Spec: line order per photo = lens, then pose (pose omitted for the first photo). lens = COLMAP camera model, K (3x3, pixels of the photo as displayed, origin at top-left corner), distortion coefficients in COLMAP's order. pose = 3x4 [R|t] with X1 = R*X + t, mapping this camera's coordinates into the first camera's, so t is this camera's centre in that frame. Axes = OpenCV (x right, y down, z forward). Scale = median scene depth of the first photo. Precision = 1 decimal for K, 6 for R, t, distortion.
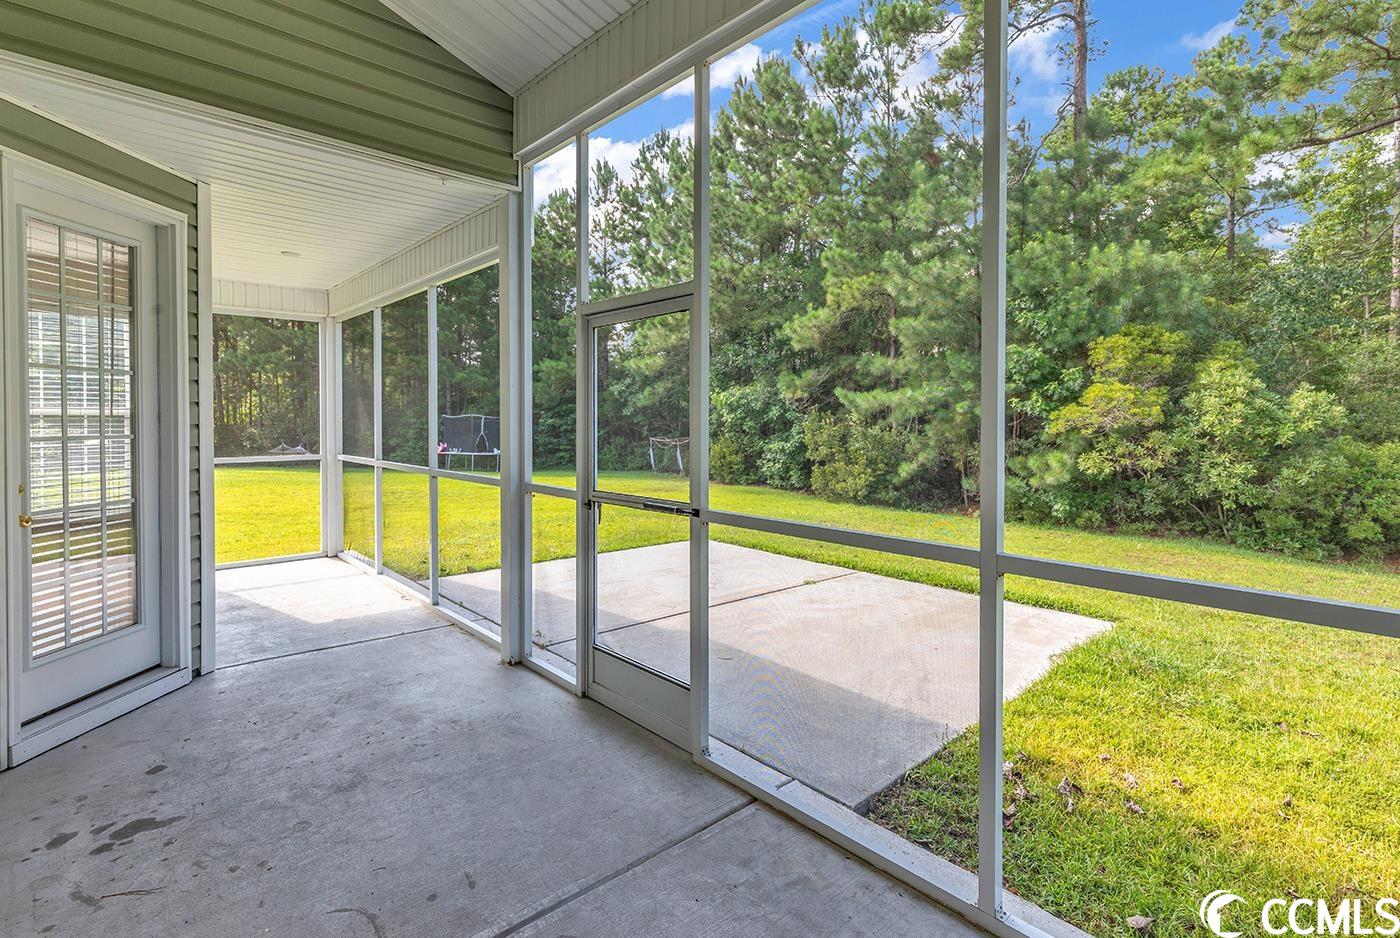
lens RADIAL K [[658.2, 0, 687.0], [0, 658.2, 431.3], [0, 0, 1]] dist [0.005661, -0.002996]
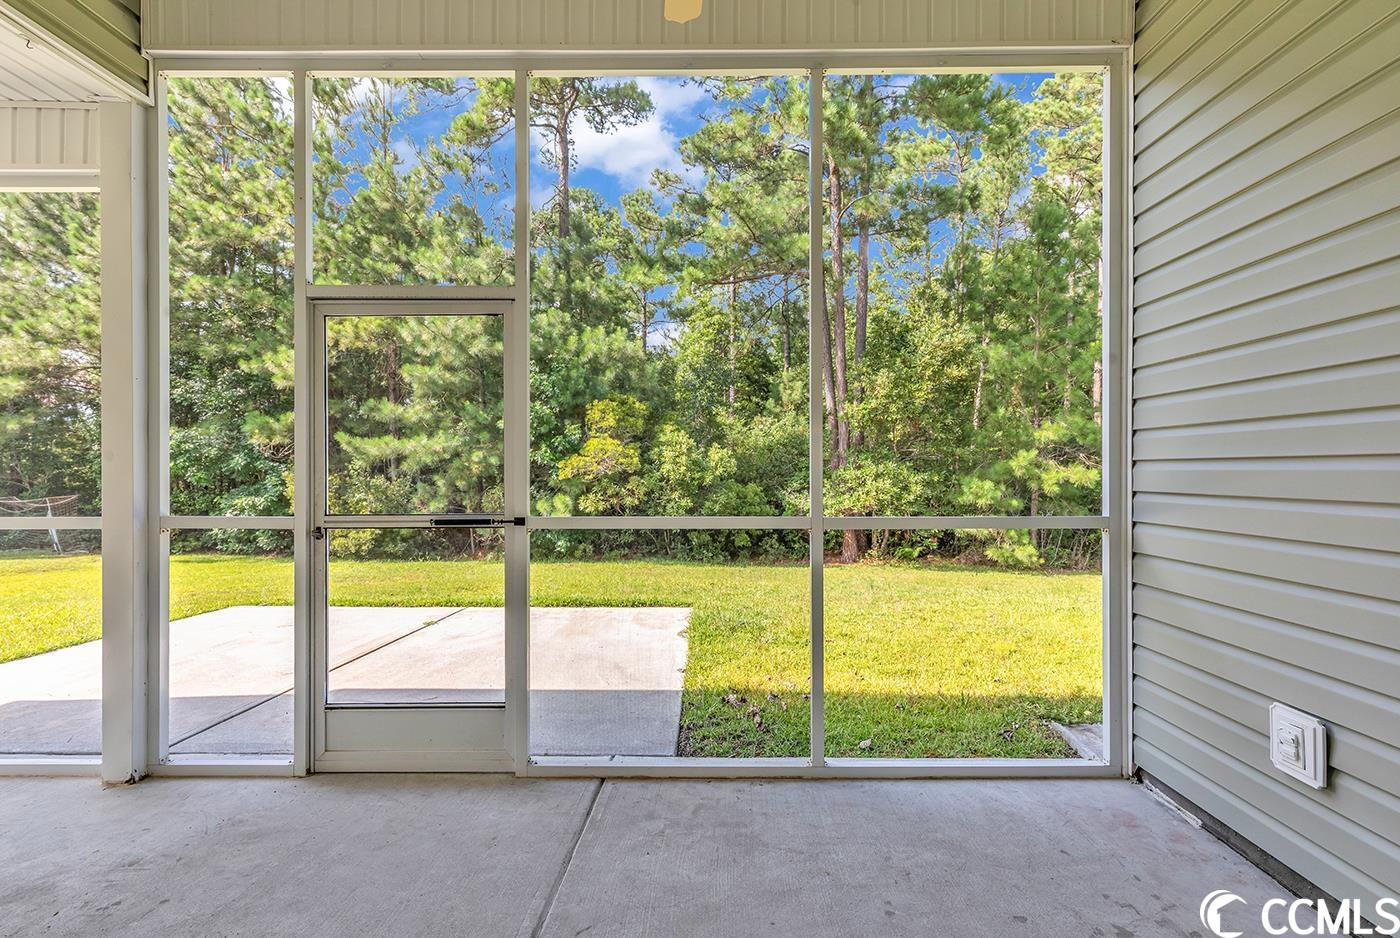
lens RADIAL K [[658.2, 0, 691.3], [0, 658.2, 474.6], [0, 0, 1]] dist [0.005661, -0.002996]
pose [[0.676734, 0.006248, 0.736202, -0.141980], [0.013512, 0.999690, -0.020904, 0.021186], [-0.736104, 0.024094, 0.676439, 0.037784]]
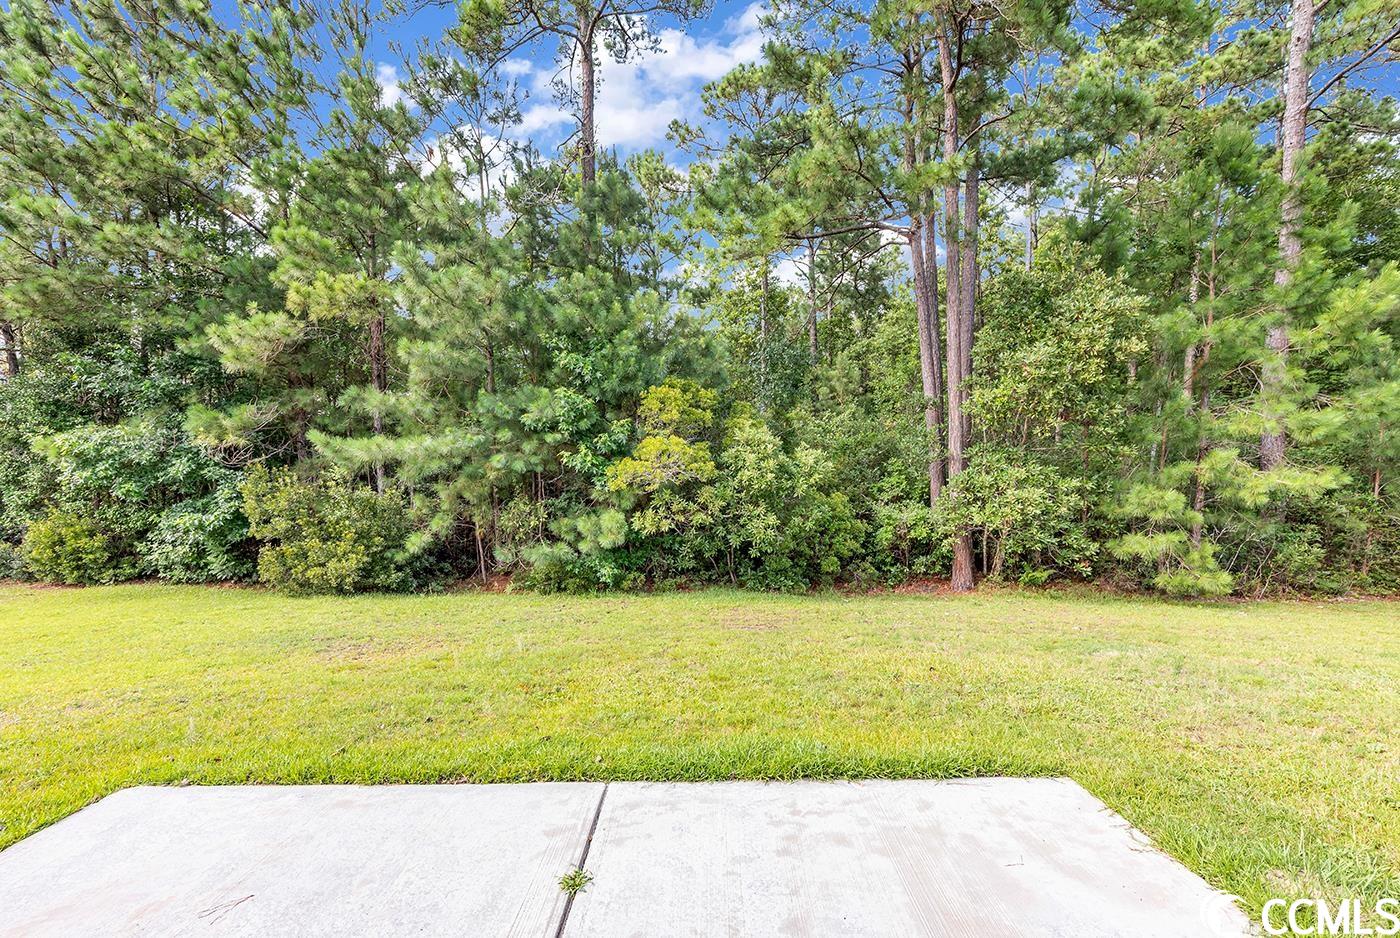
lens RADIAL K [[658.2, 0, 684.6], [0, 658.2, 494.1], [0, 0, 1]] dist [0.005661, -0.002996]
pose [[0.653210, -0.025538, 0.756746, -0.050556], [0.021591, 0.999653, 0.015098, -0.003347], [-0.756869, 0.006477, 0.653535, 0.325929]]
